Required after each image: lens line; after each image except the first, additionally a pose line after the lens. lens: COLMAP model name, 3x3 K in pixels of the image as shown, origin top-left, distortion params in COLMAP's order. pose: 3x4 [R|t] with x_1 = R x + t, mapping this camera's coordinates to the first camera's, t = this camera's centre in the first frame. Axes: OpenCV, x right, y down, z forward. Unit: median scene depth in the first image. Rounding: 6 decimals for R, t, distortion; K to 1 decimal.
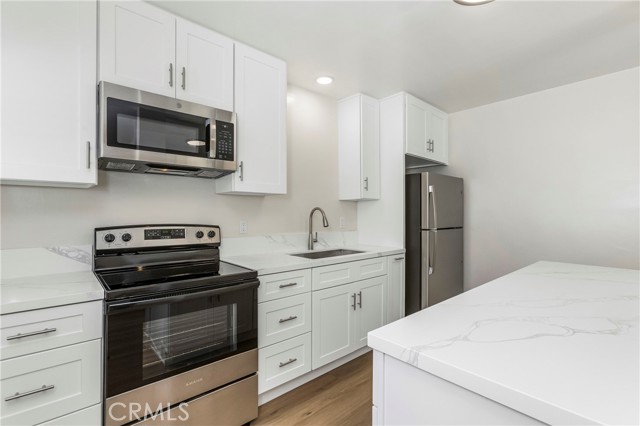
lens RADIAL K [[289.3, 0, 320.0], [0, 289.3, 213.0], [0, 0, 1]] dist [-0.013657, 0.000169]
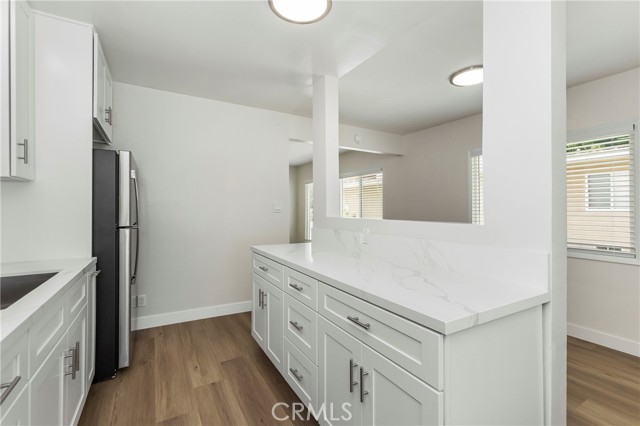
lens RADIAL K [[289.3, 0, 320.0], [0, 289.3, 213.0], [0, 0, 1]] dist [-0.013657, 0.000169]
pose [[0.211091, -0.016118, 0.977334, -0.396923], [-0.008538, 0.999795, 0.018333, 0.004114], [-0.977429, -0.012214, 0.210910, 0.524982]]
